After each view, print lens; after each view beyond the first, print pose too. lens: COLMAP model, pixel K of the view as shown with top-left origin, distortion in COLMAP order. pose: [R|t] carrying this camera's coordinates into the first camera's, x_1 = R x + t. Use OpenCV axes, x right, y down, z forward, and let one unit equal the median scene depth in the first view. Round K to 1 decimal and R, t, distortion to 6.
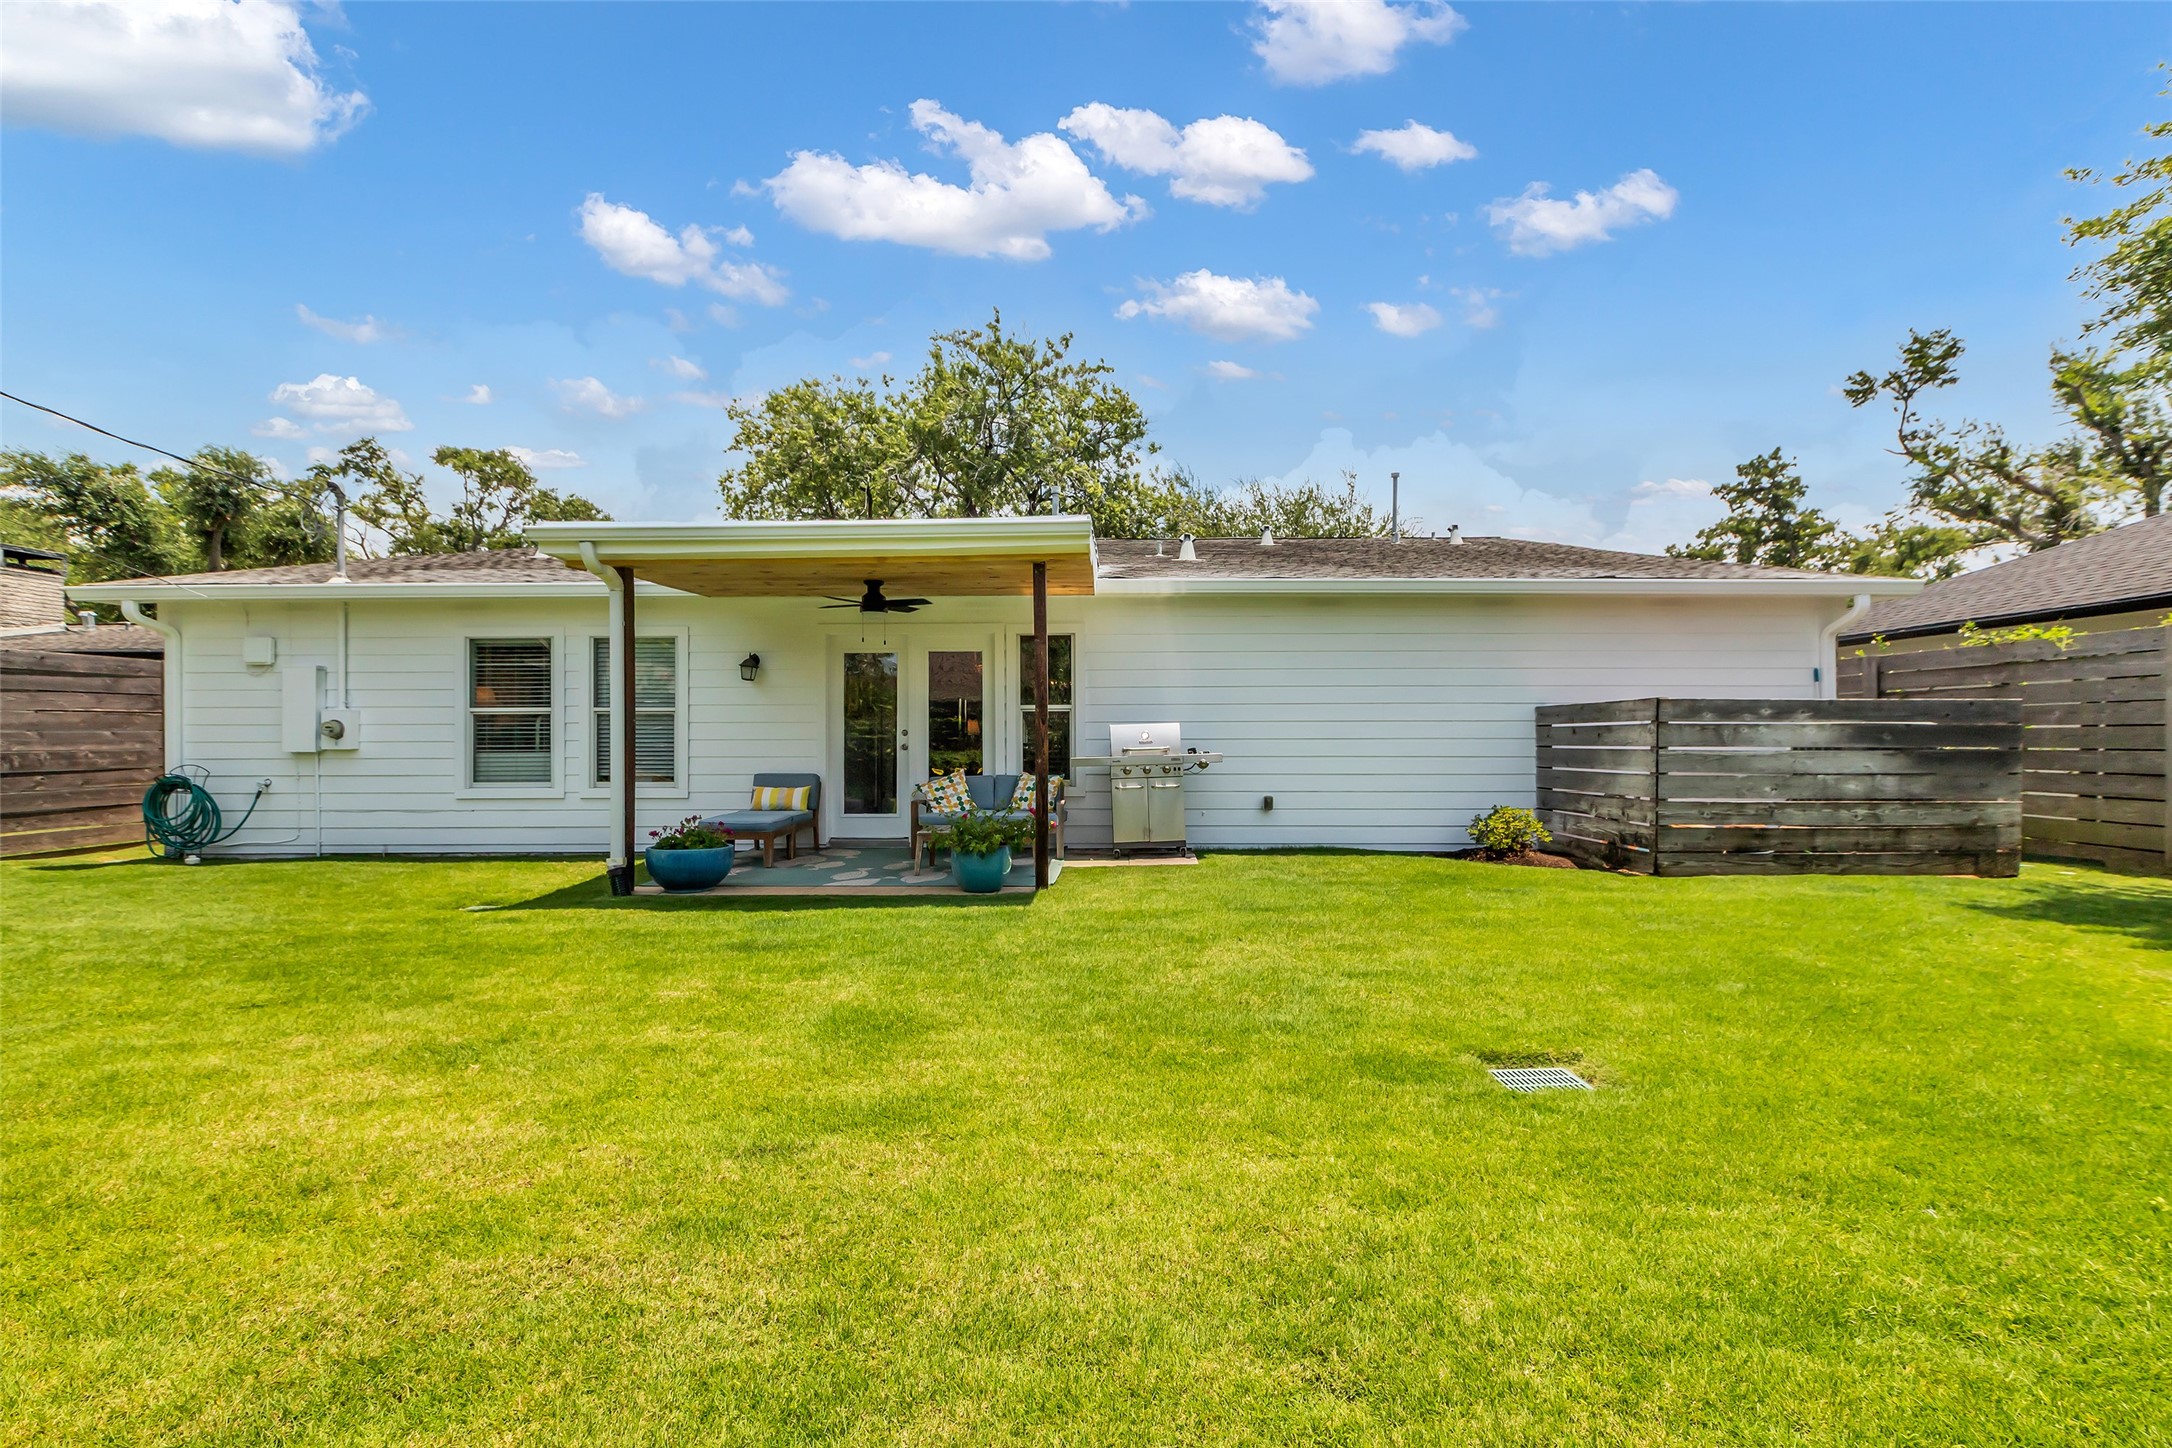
lens RADIAL K [[954.6, 0, 1128.3], [0, 954.6, 740.9], [0, 0, 1]] dist [0.002205, 0.000020]
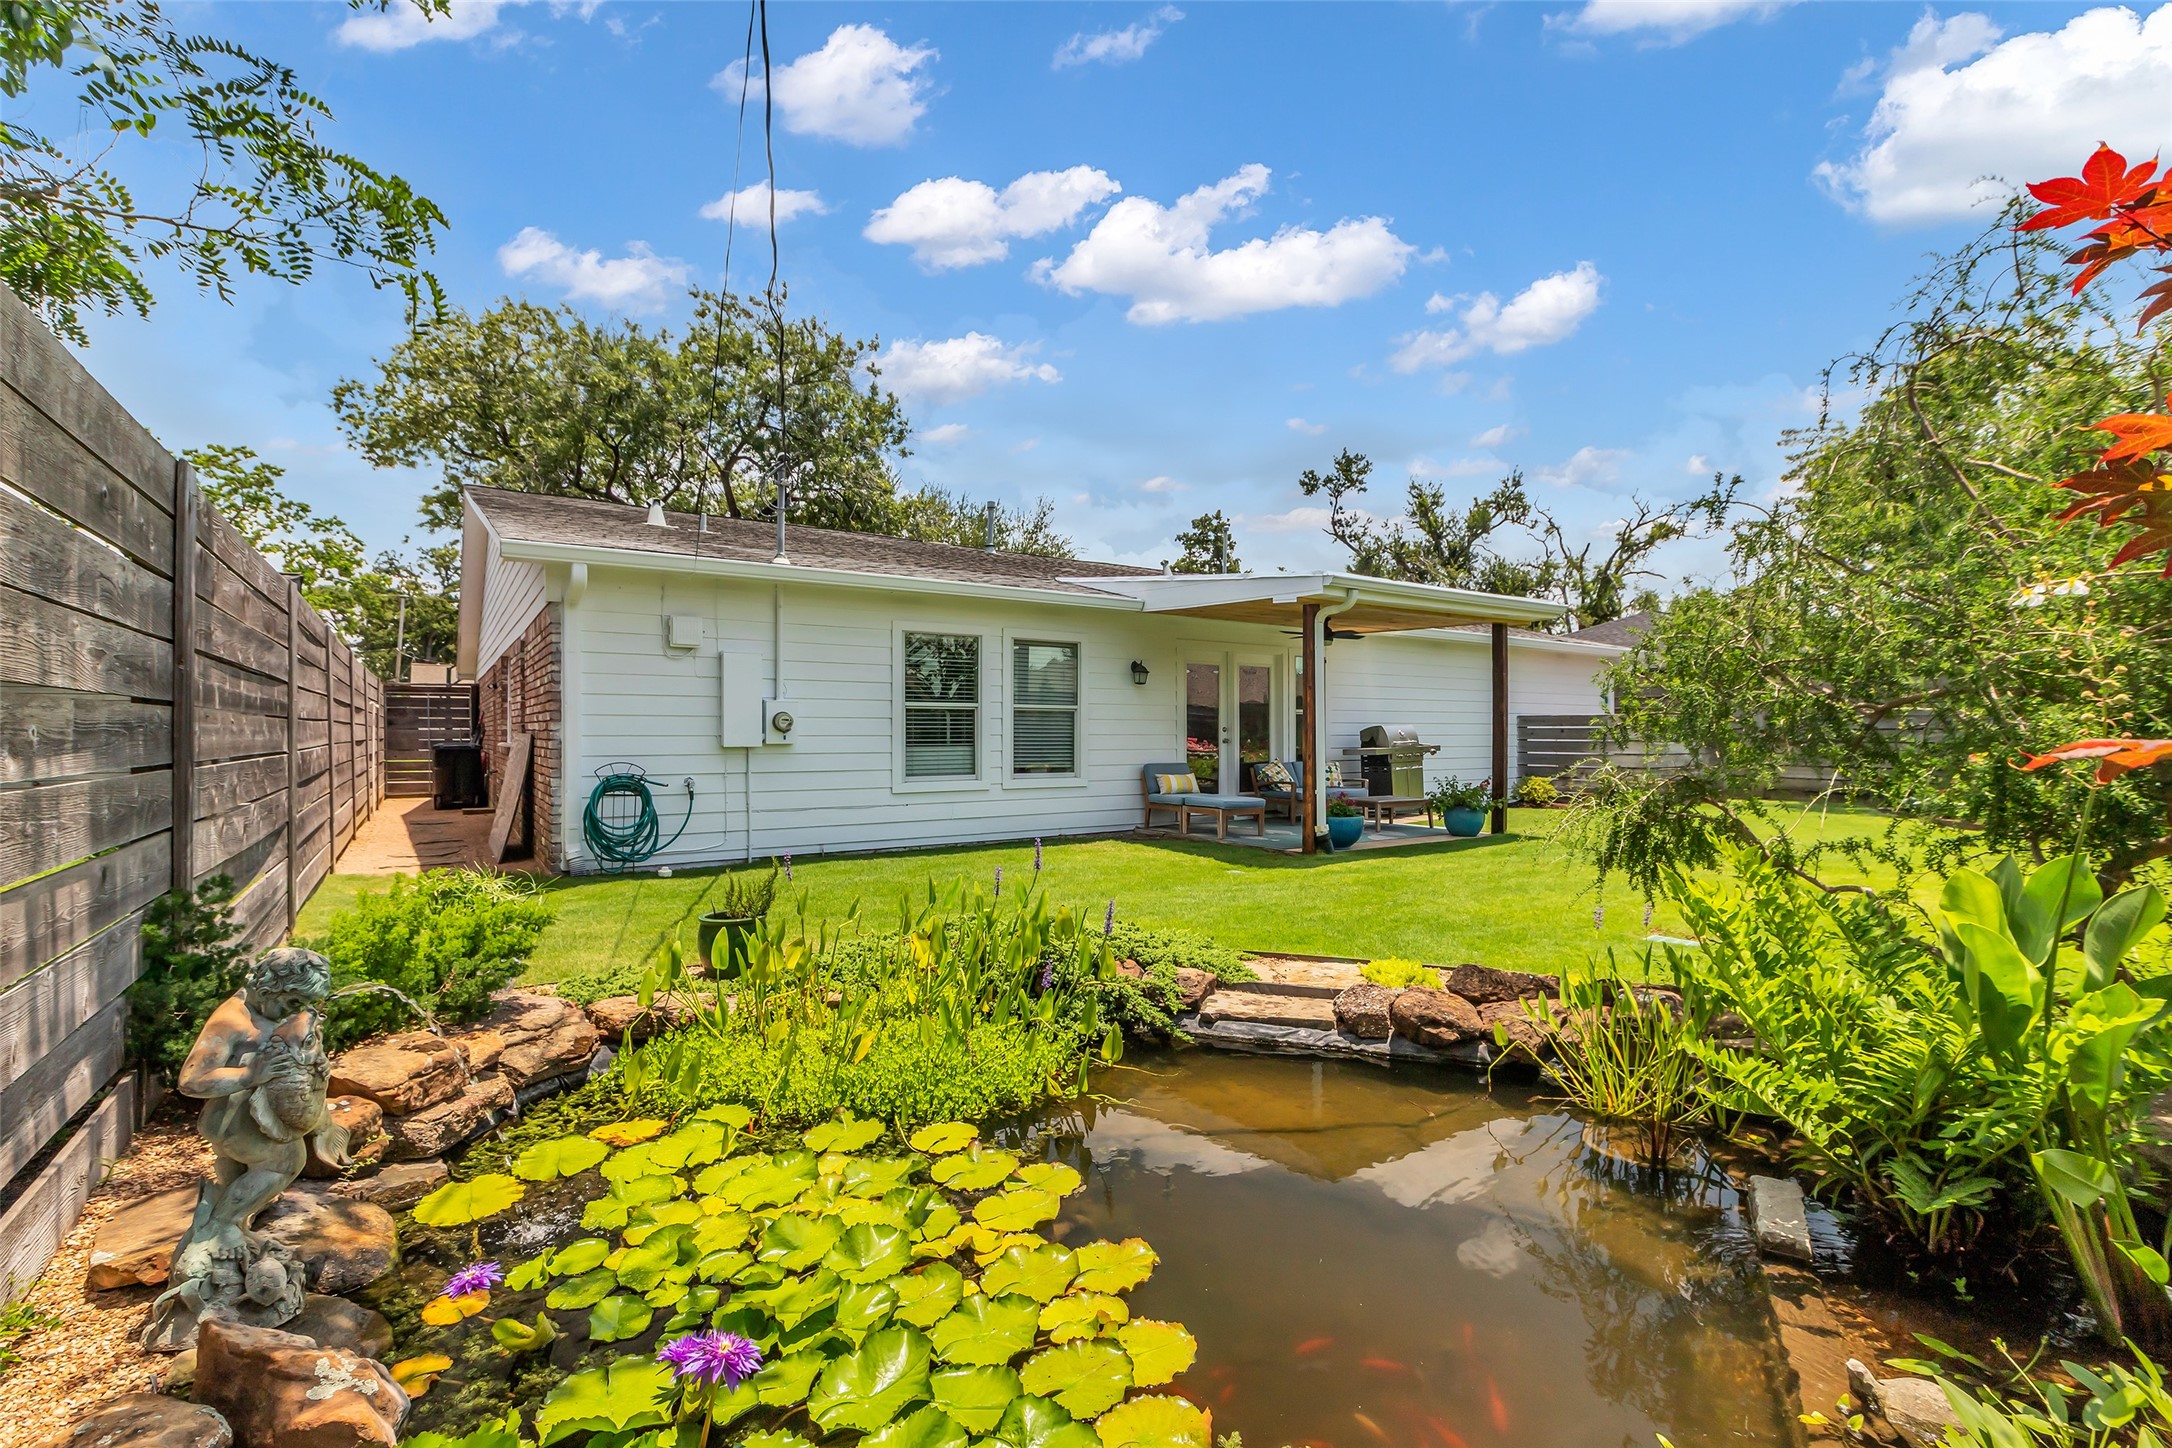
lens RADIAL K [[954.6, 0, 1093.4], [0, 954.6, 725.9], [0, 0, 1]] dist [0.002205, 0.000020]
pose [[0.833148, 0.007794, 0.552995, -1.073991], [-0.003098, 0.999951, -0.009427, -0.000964], [-0.553041, 0.006141, 0.833132, 0.061202]]
